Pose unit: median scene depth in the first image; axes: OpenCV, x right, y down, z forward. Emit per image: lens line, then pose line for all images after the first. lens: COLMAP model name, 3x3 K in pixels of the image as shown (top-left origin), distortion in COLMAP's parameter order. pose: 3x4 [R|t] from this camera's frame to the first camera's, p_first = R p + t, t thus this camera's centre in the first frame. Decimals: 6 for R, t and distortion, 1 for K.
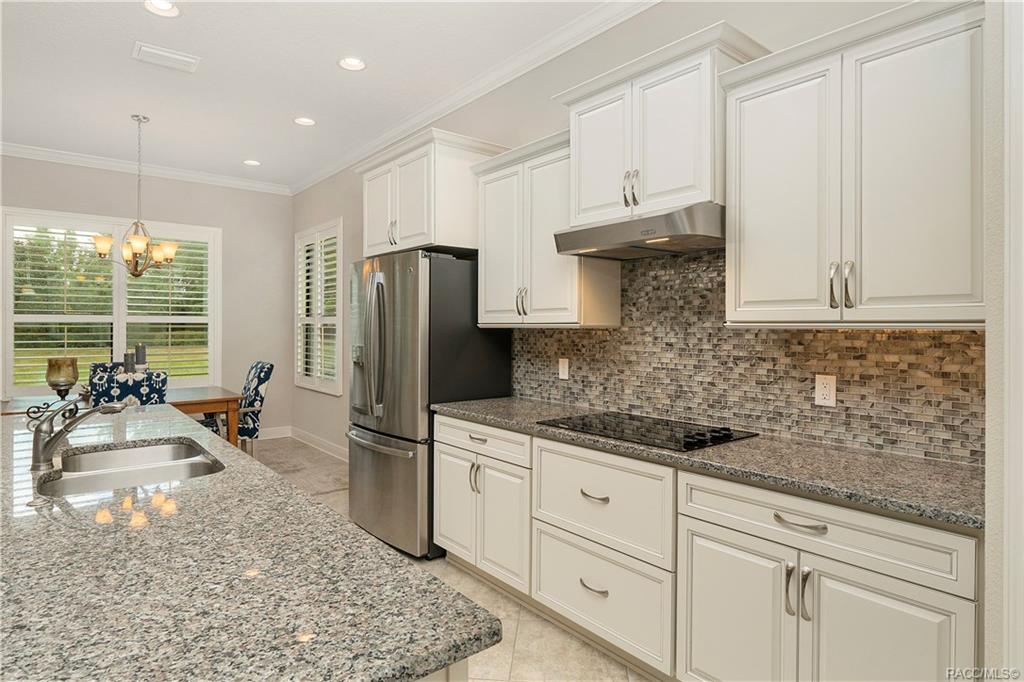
lens RADIAL K [[571.5, 0, 508.7], [0, 571.5, 330.9], [0, 0, 1]] dist [-0.000558, -0.000452]
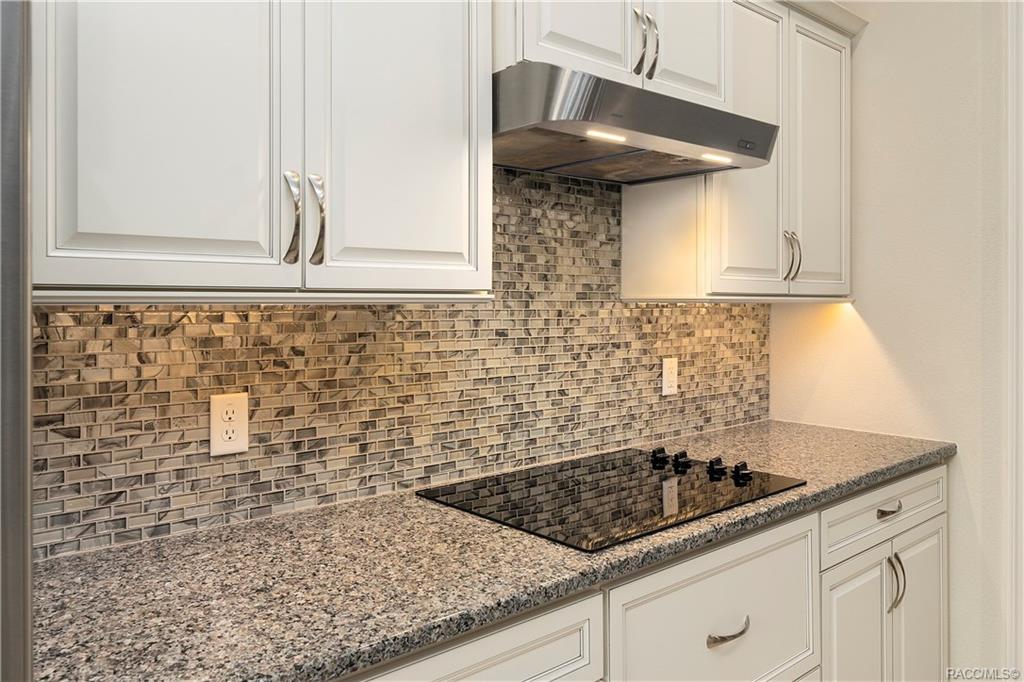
lens RADIAL K [[765.4, 0, 508.5], [0, 765.4, 288.0], [0, 0, 1]] dist [-0.003735, 0.000184]
pose [[-0.045738, 0.011703, 0.998885, -0.441814], [0.003371, 0.999927, -0.011561, -0.010509], [-0.998948, 0.002838, -0.045774, 1.021504]]
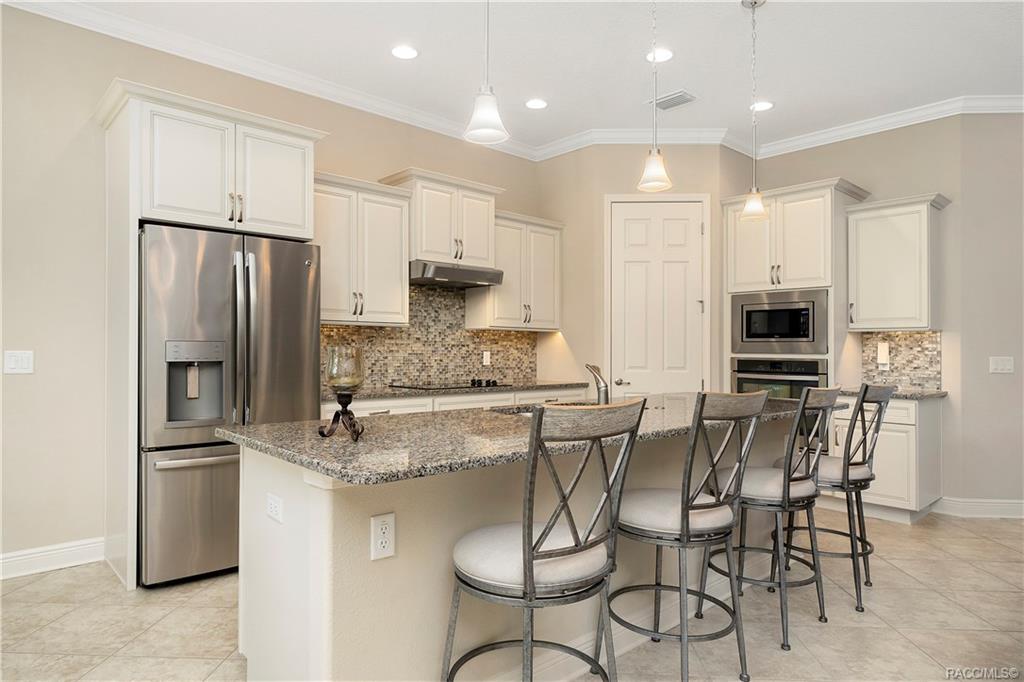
lens RADIAL K [[639.4, 0, 510.9], [0, 639.4, 350.4], [0, 0, 1]] dist [-0.001523, 0.008015]
pose [[-0.073218, -0.007602, 0.997287, -1.561542], [-0.001790, 0.999970, 0.007491, 0.042814], [-0.997314, -0.001237, -0.073229, 0.864441]]
